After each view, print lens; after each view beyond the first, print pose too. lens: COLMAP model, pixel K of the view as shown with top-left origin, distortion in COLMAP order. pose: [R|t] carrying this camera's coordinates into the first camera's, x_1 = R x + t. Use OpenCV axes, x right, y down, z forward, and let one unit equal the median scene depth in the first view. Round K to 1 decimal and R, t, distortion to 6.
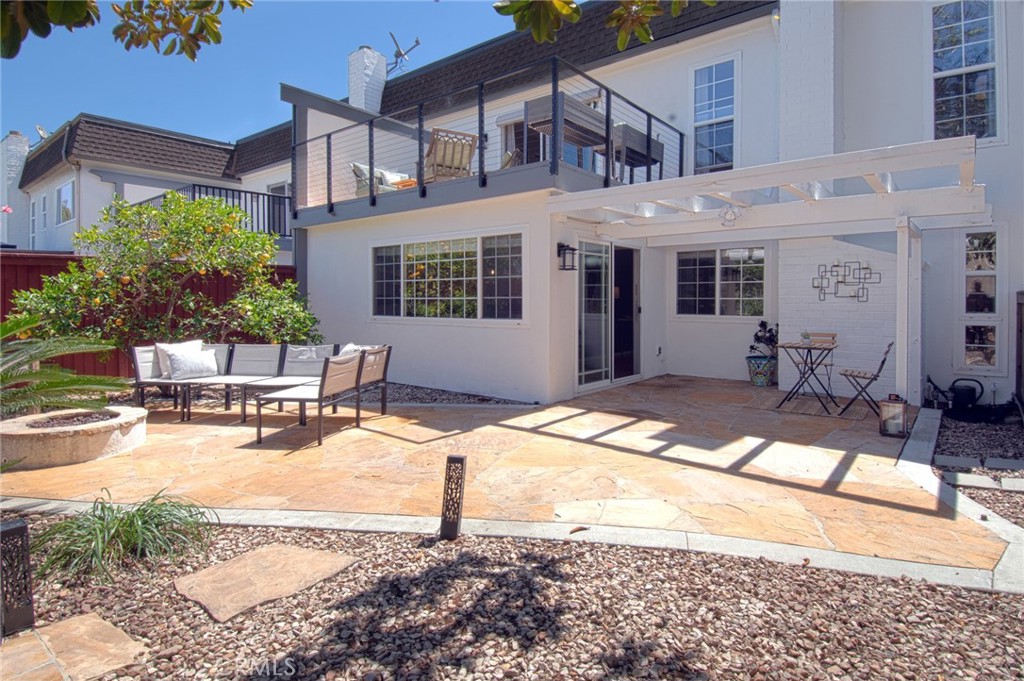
lens RADIAL K [[543.7, 0, 515.9], [0, 543.7, 315.3], [0, 0, 1]] dist [0.018116, -0.000545]
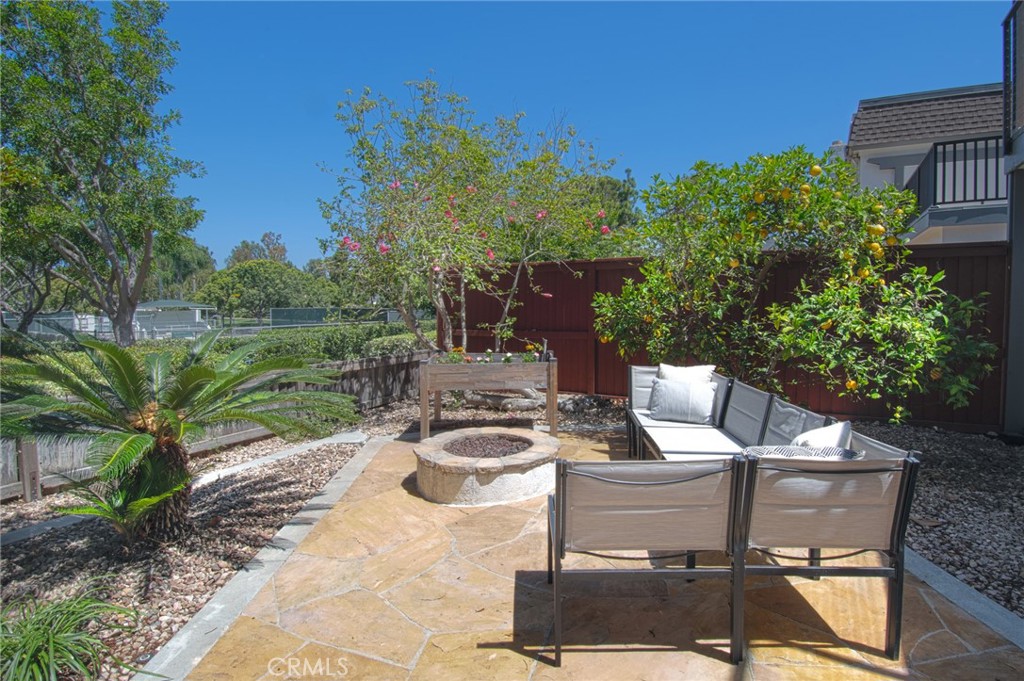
lens RADIAL K [[543.7, 0, 515.9], [0, 543.7, 315.3], [0, 0, 1]] dist [0.018116, -0.000545]
pose [[0.240072, 0.039658, -0.969945, 0.026039], [-0.027920, 0.999034, 0.033937, -0.031627], [0.970353, 0.018934, 0.240948, 0.542517]]
